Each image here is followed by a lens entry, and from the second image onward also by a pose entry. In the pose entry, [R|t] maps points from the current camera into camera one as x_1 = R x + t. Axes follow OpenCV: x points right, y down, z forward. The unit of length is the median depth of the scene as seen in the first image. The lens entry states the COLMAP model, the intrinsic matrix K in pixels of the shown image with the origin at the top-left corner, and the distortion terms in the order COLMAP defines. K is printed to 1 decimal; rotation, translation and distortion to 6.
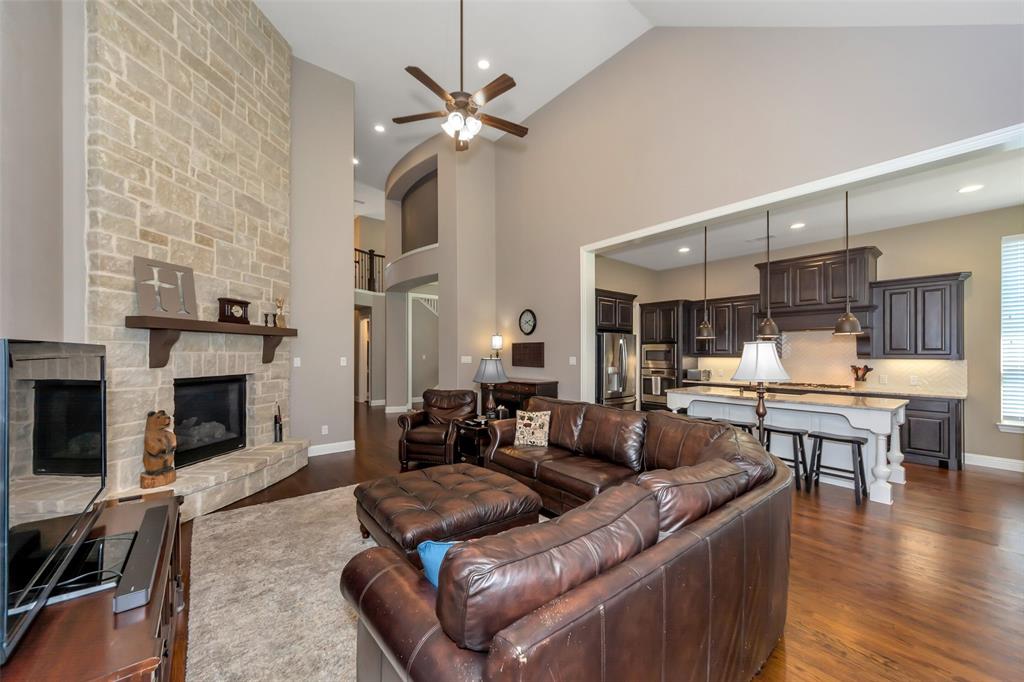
lens RADIAL K [[373.1, 0, 524.1], [0, 373.1, 353.4], [0, 0, 1]] dist [0.000536, -0.000421]
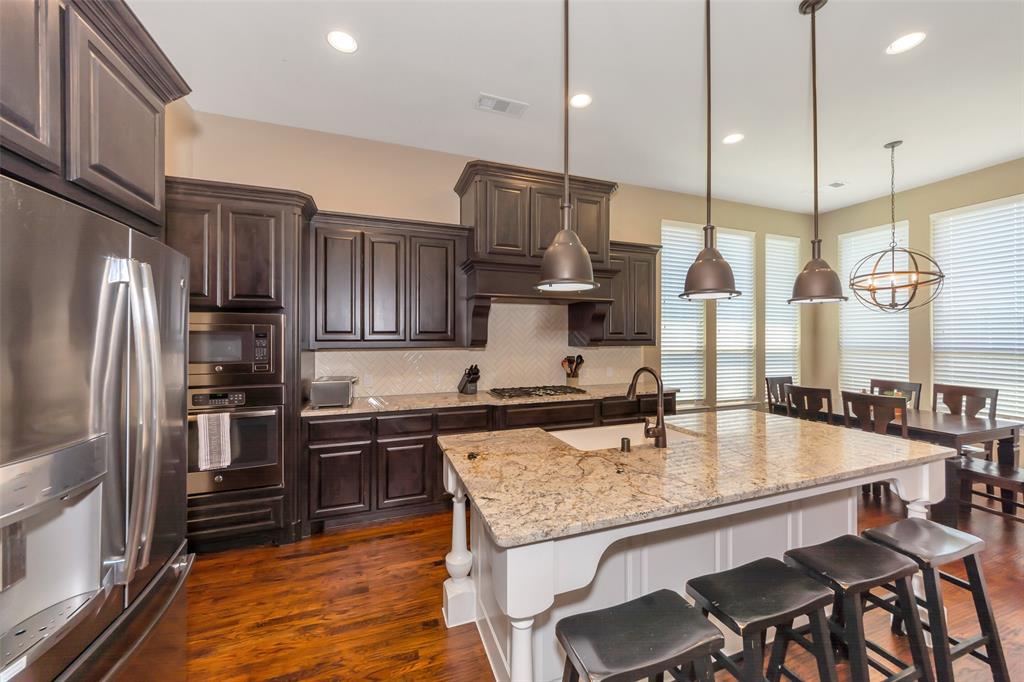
lens RADIAL K [[373.1, 0, 512.0], [0, 373.1, 339.7], [0, 0, 1]] dist [0.000536, -0.000421]
pose [[0.314241, -0.003087, 0.949338, 0.204591], [-0.000141, 0.999995, 0.003298, 0.001118], [-0.949343, -0.001171, 0.314239, 0.905538]]
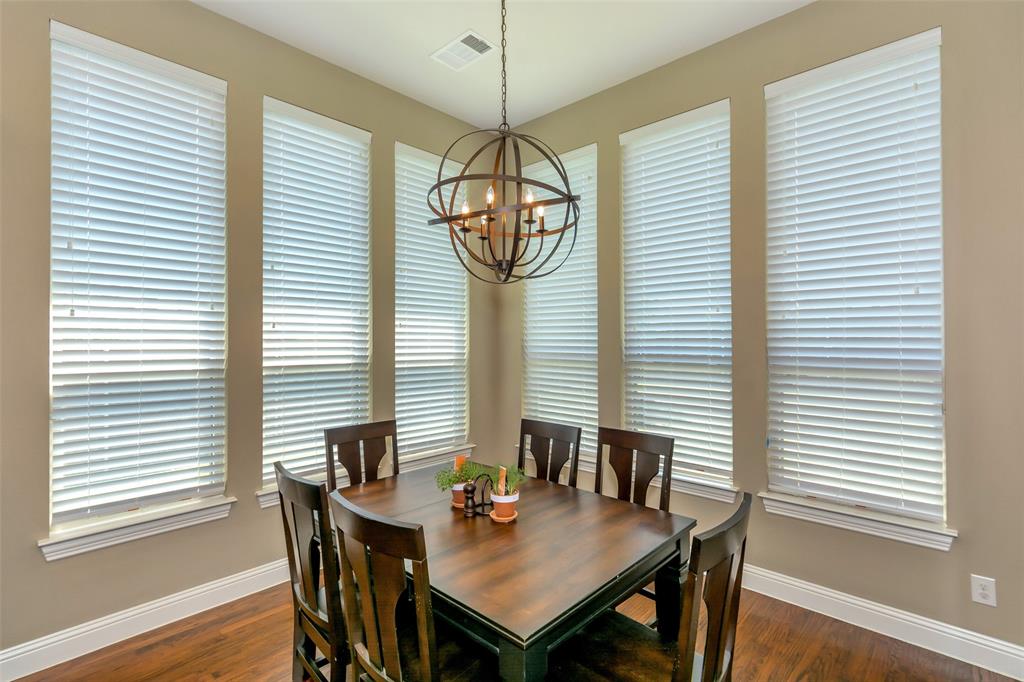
lens RADIAL K [[489.6, 0, 515.7], [0, 489.6, 336.2], [0, 0, 1]] dist [-0.000328, 0.000149]
pose [[-0.142168, 0.003086, 0.989838, 0.638130], [0.004832, 0.999985, -0.002424, -0.003100], [-0.989831, 0.004438, -0.142181, 0.531878]]
